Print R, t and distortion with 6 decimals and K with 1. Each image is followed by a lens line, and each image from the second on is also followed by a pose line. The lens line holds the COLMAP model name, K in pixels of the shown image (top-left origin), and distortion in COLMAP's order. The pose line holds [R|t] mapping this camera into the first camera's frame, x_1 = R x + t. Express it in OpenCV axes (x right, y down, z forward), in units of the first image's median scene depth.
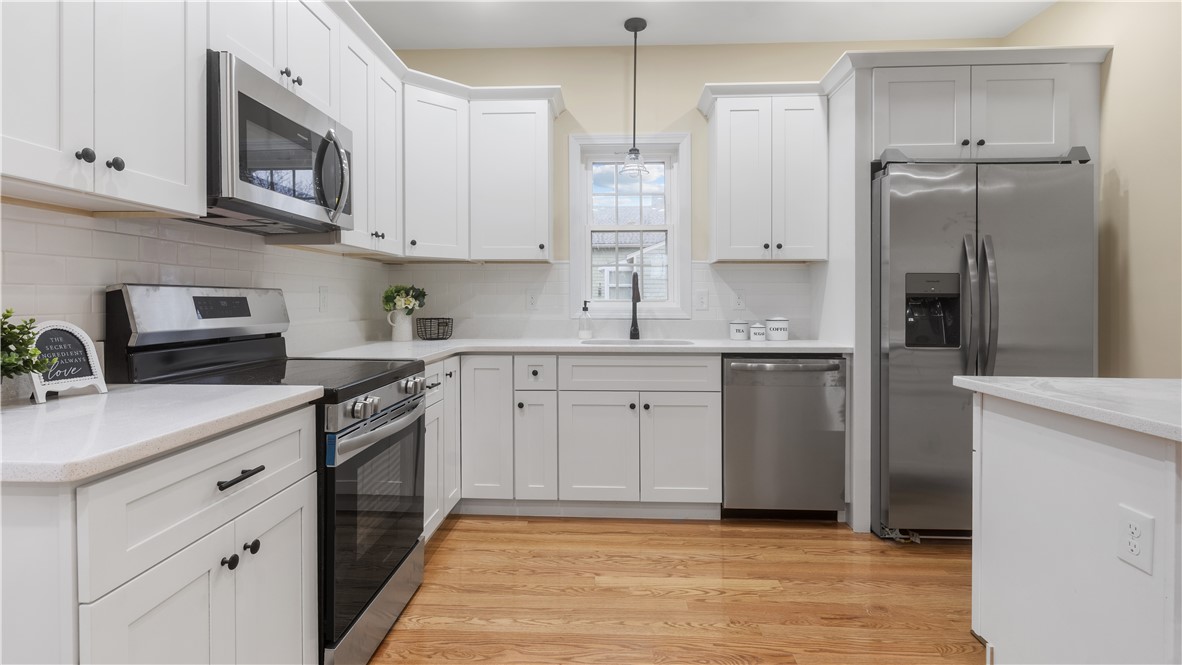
lens RADIAL K [[571.6, 0, 585.9], [0, 571.6, 301.7], [0, 0, 1]] dist [0.002746, 0.000132]
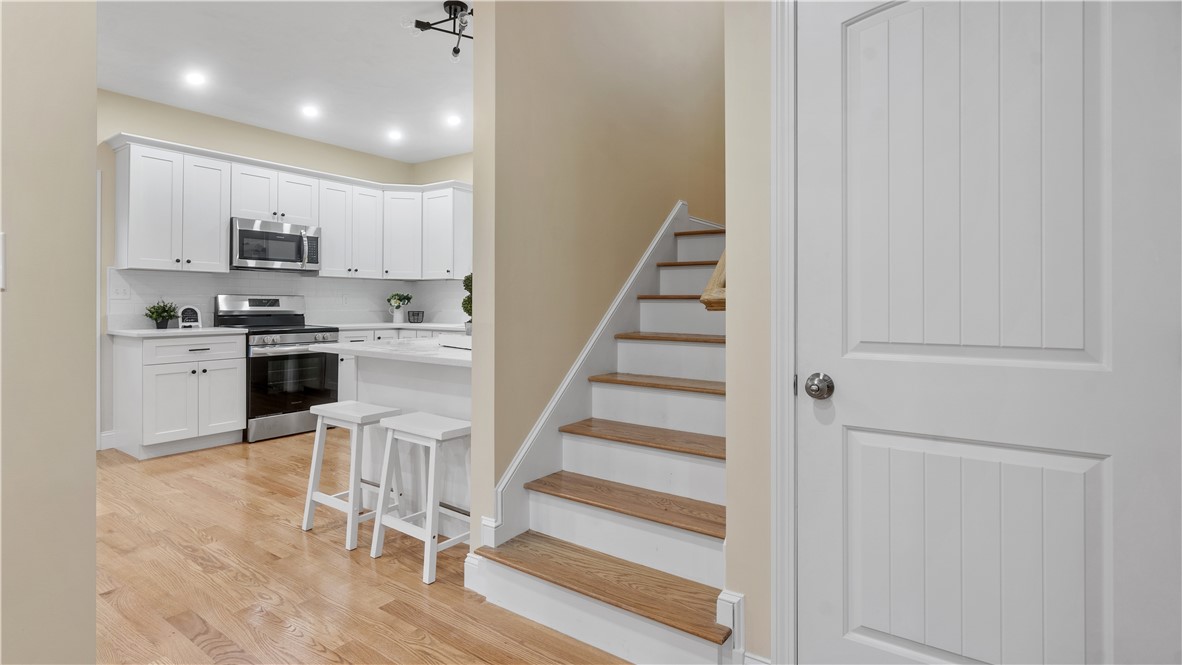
lens RADIAL K [[571.6, 0, 585.7], [0, 571.6, 302.5], [0, 0, 1]] dist [0.002746, 0.000132]
pose [[0.841440, 0.004074, -0.540335, 1.944955], [-0.008301, 0.999951, -0.005387, 0.009879], [0.540287, 0.009019, 0.841432, -0.402582]]
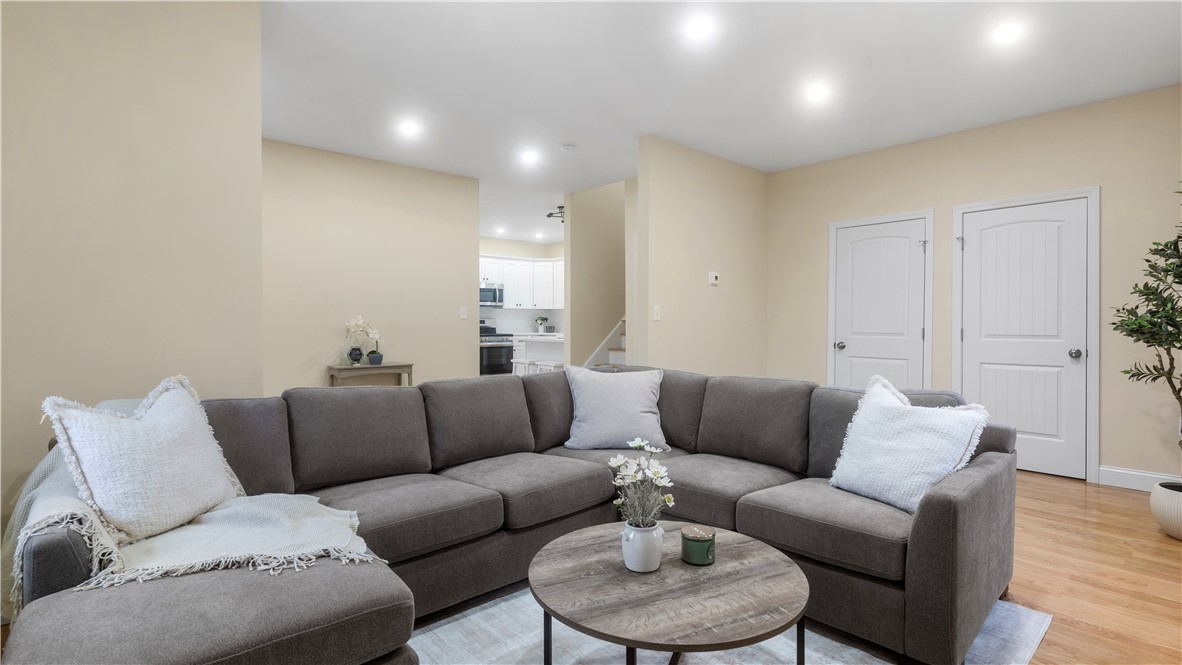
lens RADIAL K [[571.6, 0, 594.3], [0, 571.6, 329.9], [0, 0, 1]] dist [0.002746, 0.000132]
pose [[0.700550, 0.012159, -0.713500, 3.767261], [-0.006460, 0.999922, 0.010697, 0.019056], [0.713575, -0.002885, 0.700573, -1.887718]]
